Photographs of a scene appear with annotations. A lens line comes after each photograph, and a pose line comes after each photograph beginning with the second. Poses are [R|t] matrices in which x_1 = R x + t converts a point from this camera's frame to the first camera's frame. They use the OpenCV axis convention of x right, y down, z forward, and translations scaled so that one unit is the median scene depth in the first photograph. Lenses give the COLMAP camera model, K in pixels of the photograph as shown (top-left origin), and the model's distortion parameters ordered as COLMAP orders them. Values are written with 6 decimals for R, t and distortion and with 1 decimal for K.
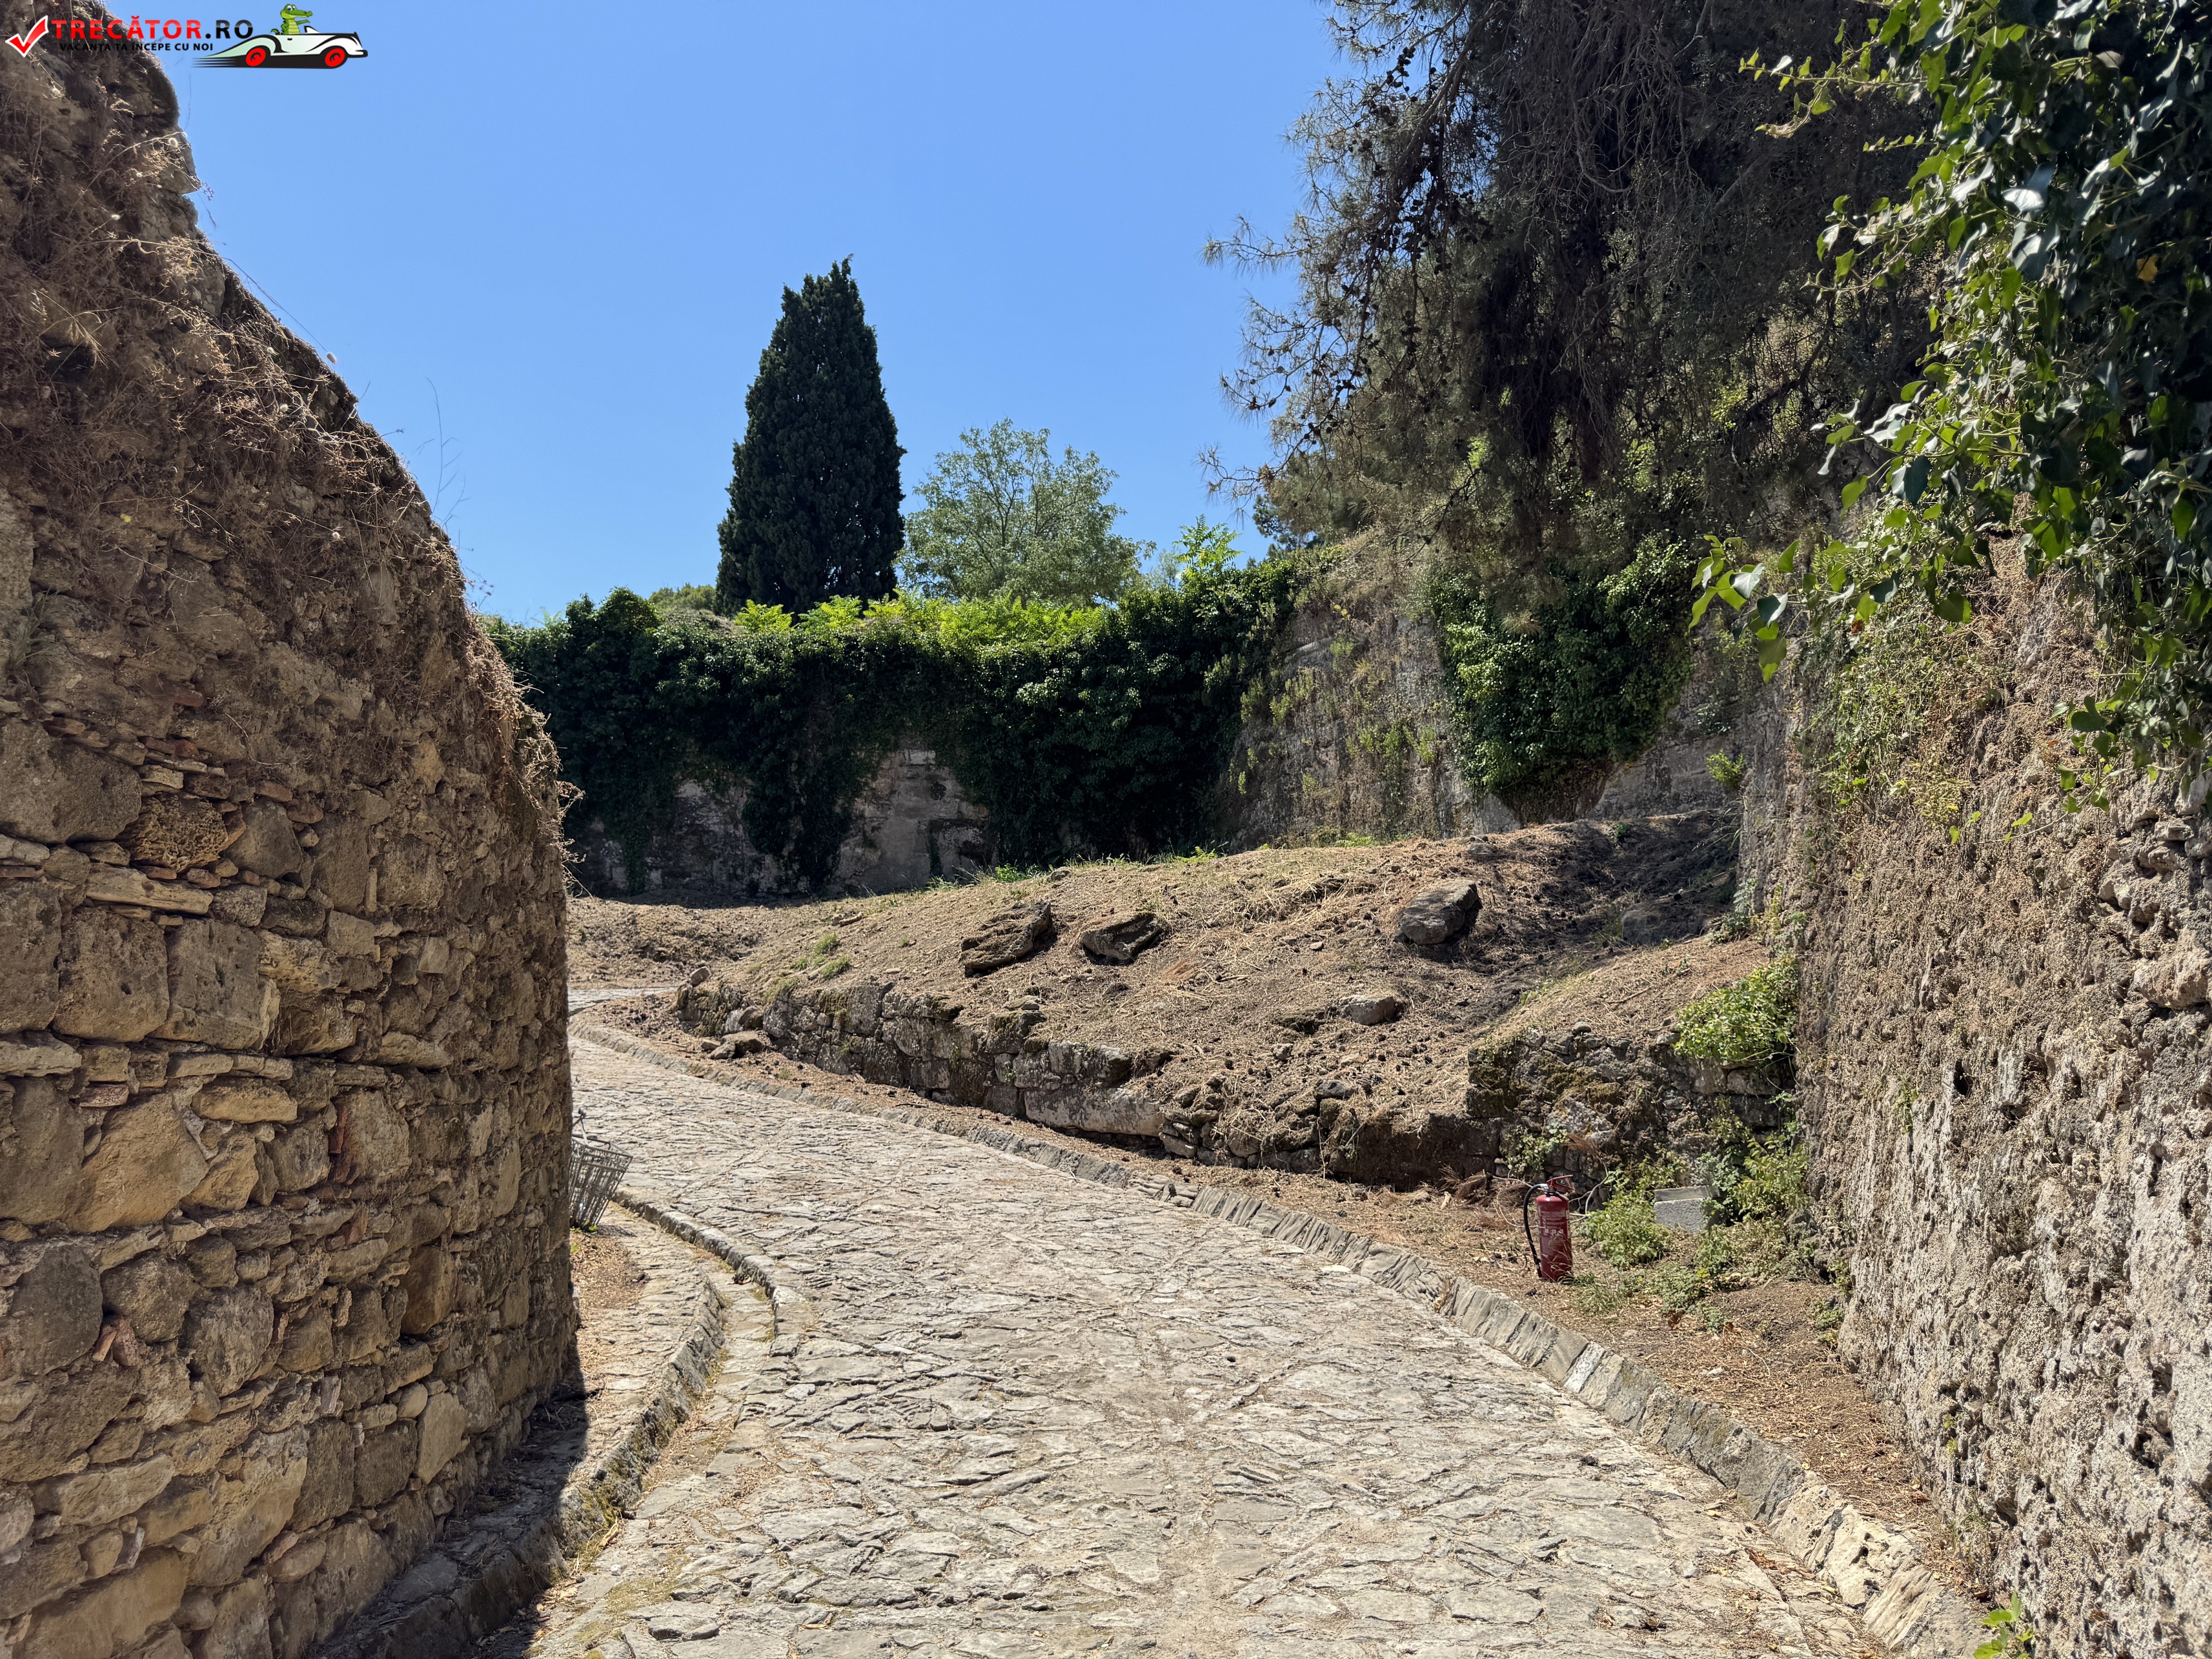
lens RADIAL K [[1536.1, 0, 1123.5], [0, 1536.1, 825.7], [0, 0, 1]] dist [0.164788, -0.229435]
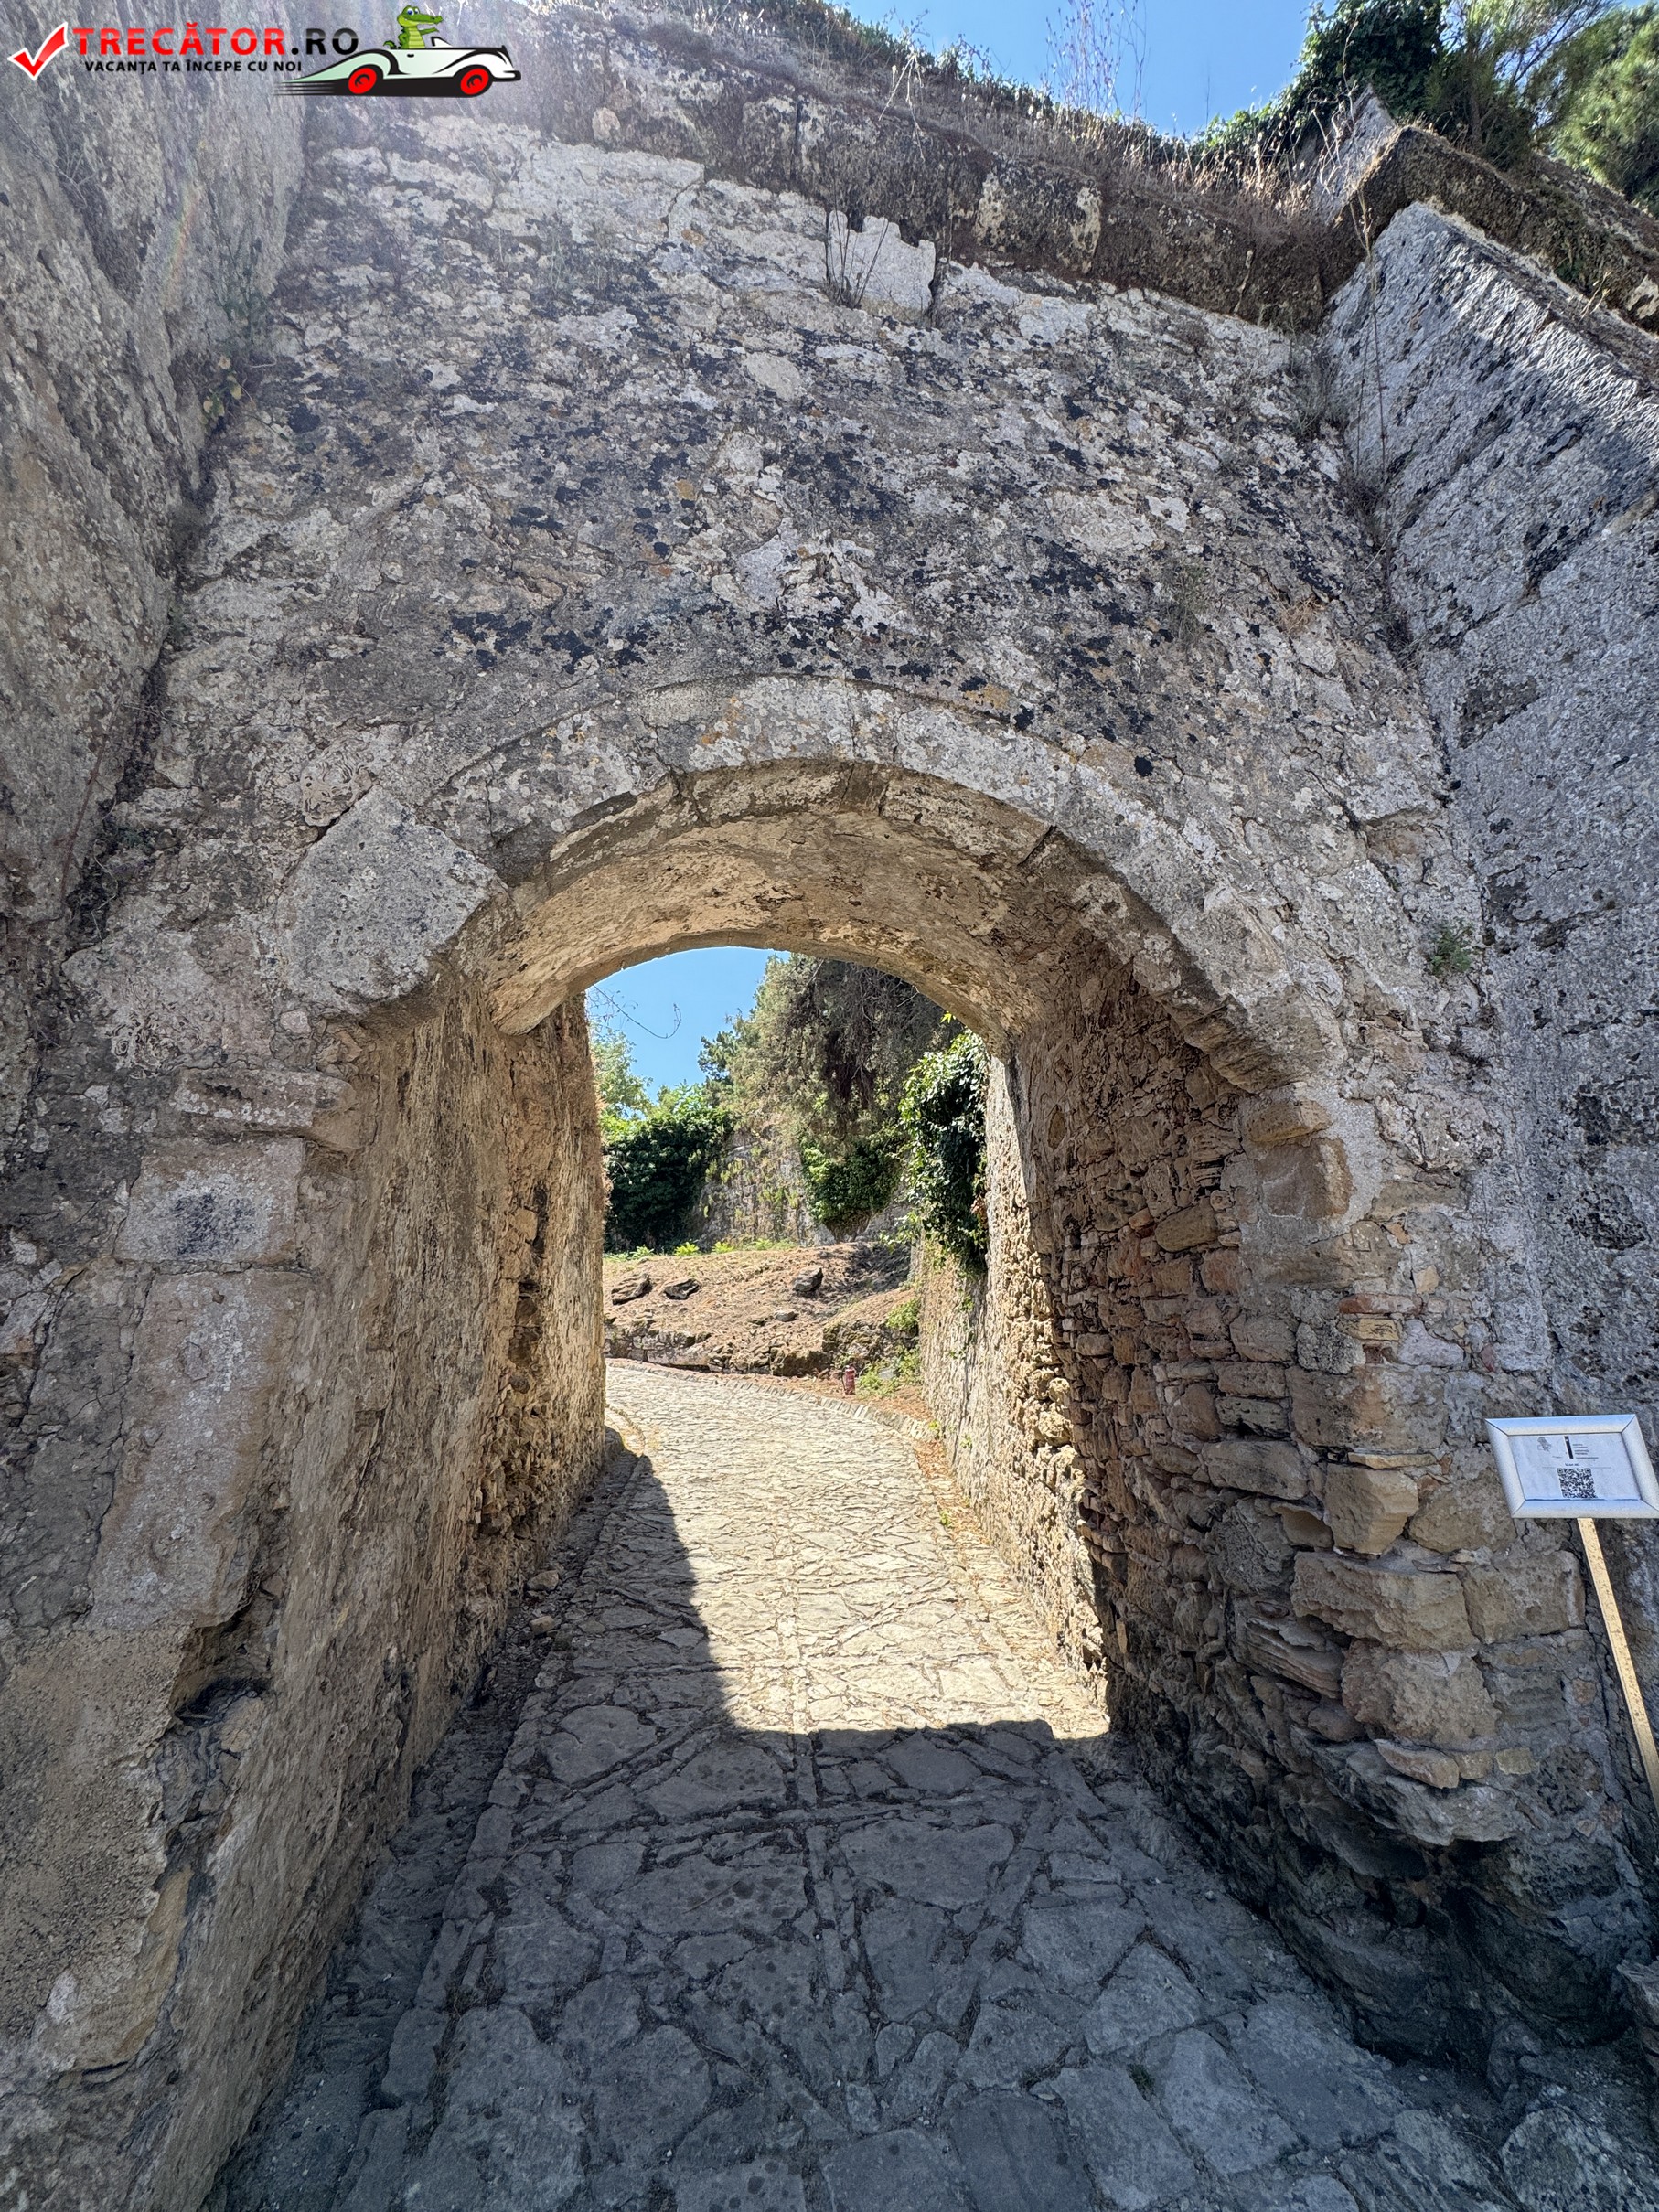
lens RADIAL K [[876.2, 0, 838.1], [0, 876.2, 1106.3], [0, 0, 1]] dist [-0.001071, -0.000113]
pose [[0.964883, 0.055674, 0.256713, -0.133961], [-0.022233, 0.991083, -0.131377, -0.037237], [-0.261739, 0.121056, 0.957517, -0.435991]]
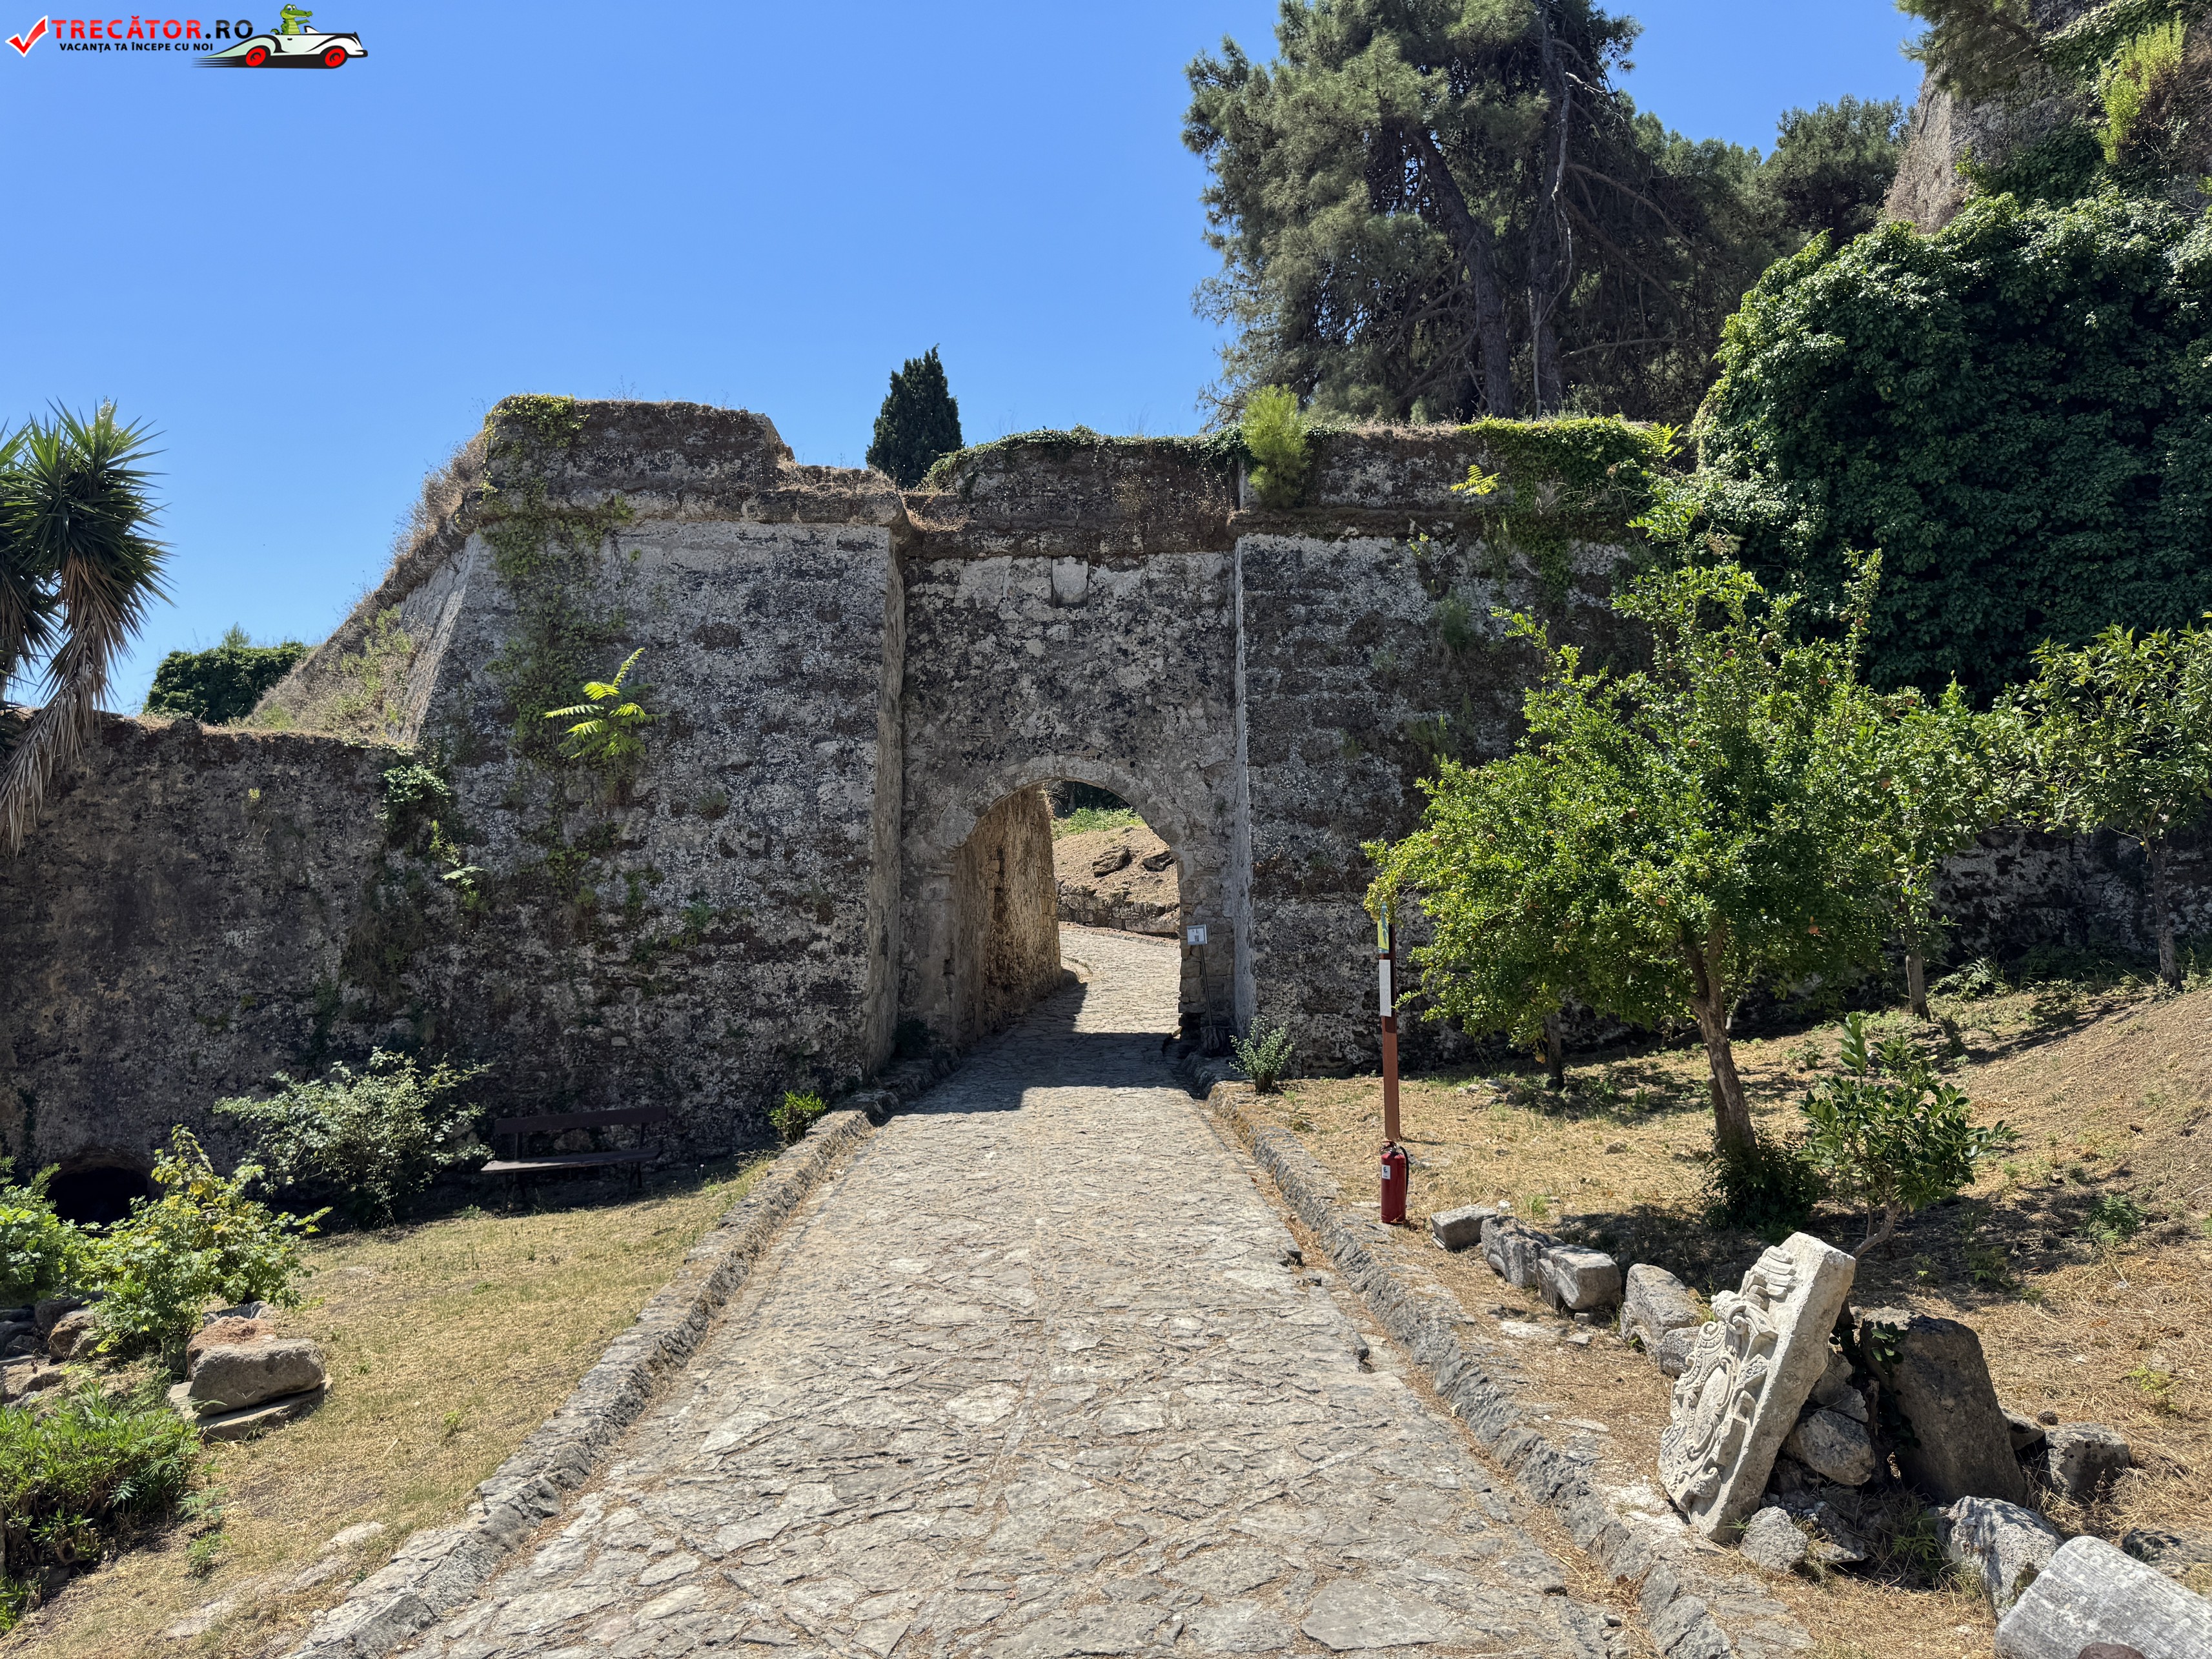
lens RADIAL K [[1556.9, 0, 1106.0], [0, 1556.9, 829.5], [0, 0, 1]] dist [0.024172, -0.031746]
pose [[0.999473, -0.024147, -0.021684, -0.030477], [0.025778, 0.996587, 0.078420, -0.171696], [0.019716, -0.078938, 0.996685, -1.463627]]
